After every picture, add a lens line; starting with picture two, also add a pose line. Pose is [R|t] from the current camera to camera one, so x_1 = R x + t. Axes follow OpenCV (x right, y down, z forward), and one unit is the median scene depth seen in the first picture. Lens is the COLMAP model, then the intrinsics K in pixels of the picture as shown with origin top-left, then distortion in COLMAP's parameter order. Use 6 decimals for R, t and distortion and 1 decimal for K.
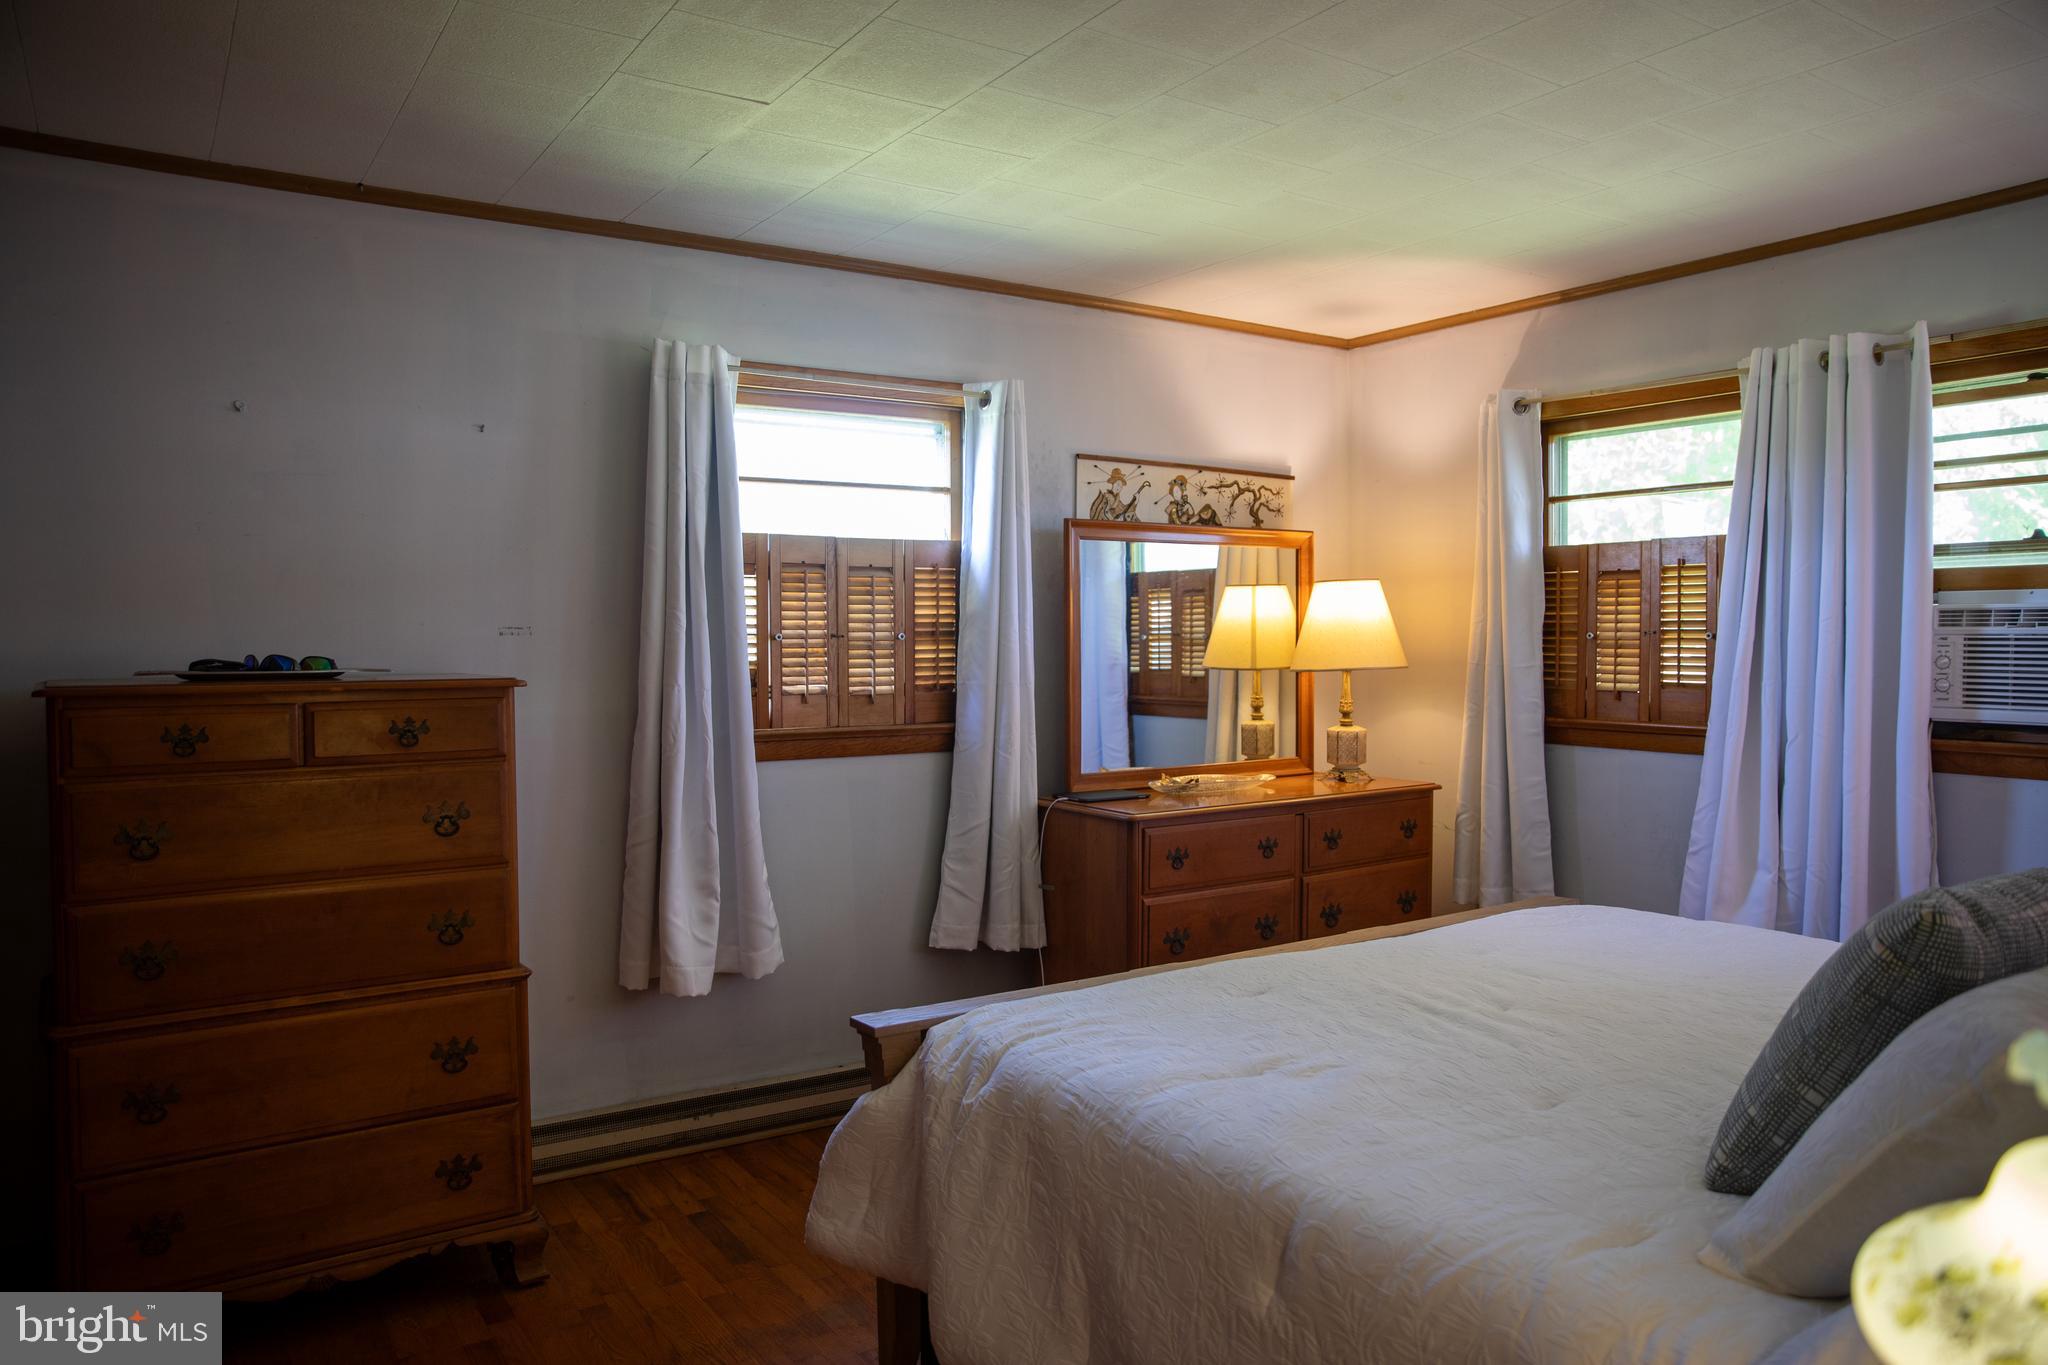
lens RADIAL K [[1402.9, 0, 1024.0], [0, 1402.9, 682.5], [0, 0, 1]] dist [-0.115195, 0.096052]
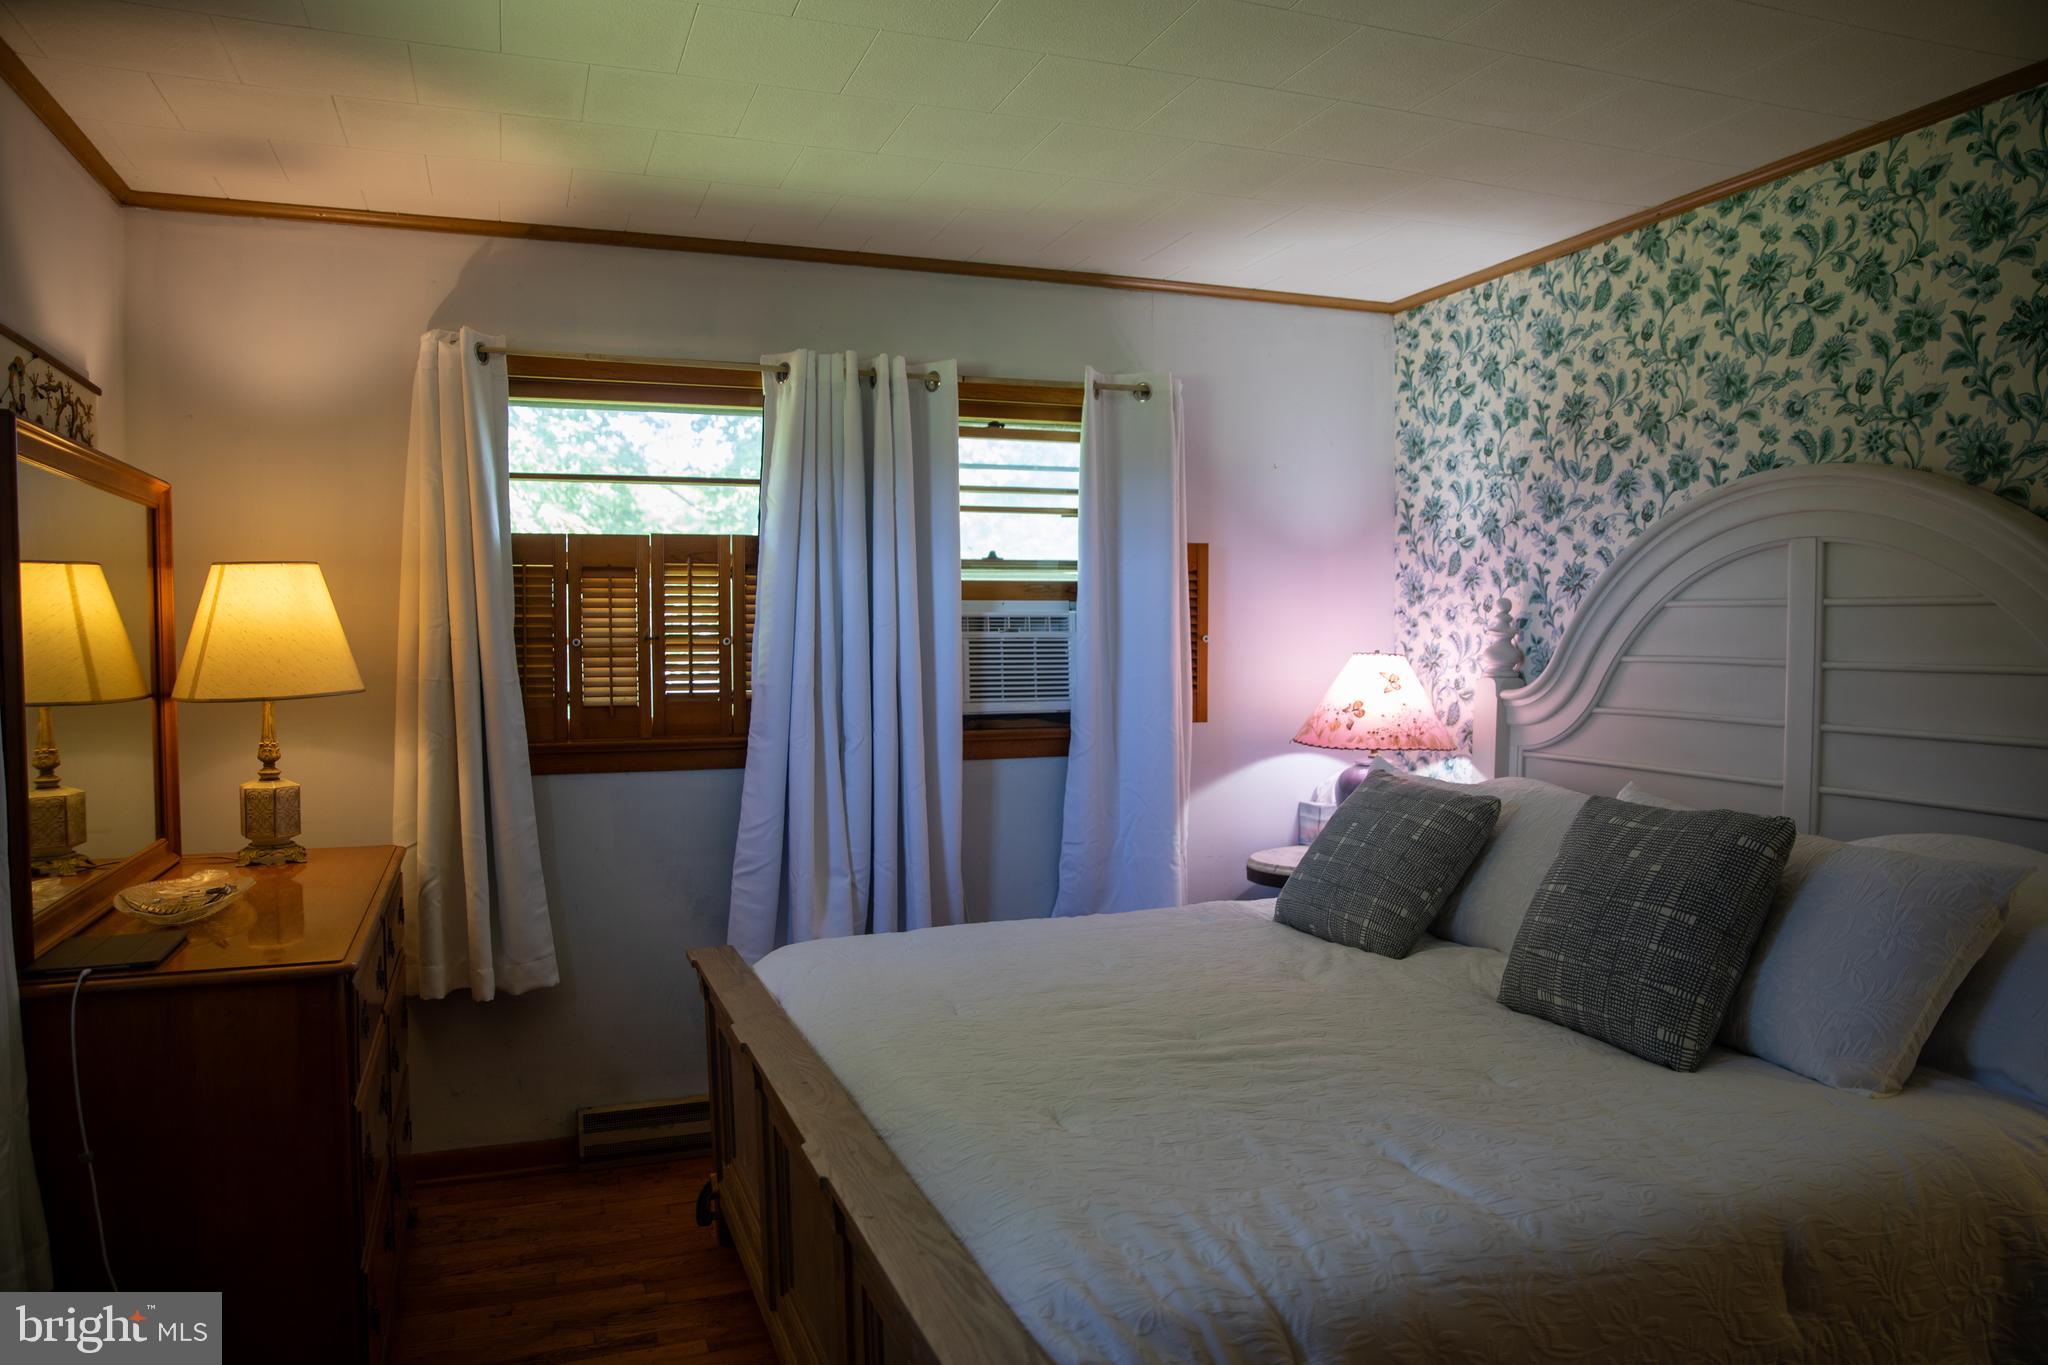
lens RADIAL K [[1402.9, 0, 1024.0], [0, 1402.9, 682.5], [0, 0, 1]] dist [-0.115195, 0.096052]
pose [[0.224435, -0.030421, 0.974014, -0.413699], [0.037789, 0.999033, 0.022495, -0.021126], [-0.973756, 0.031758, 0.225368, 0.626937]]
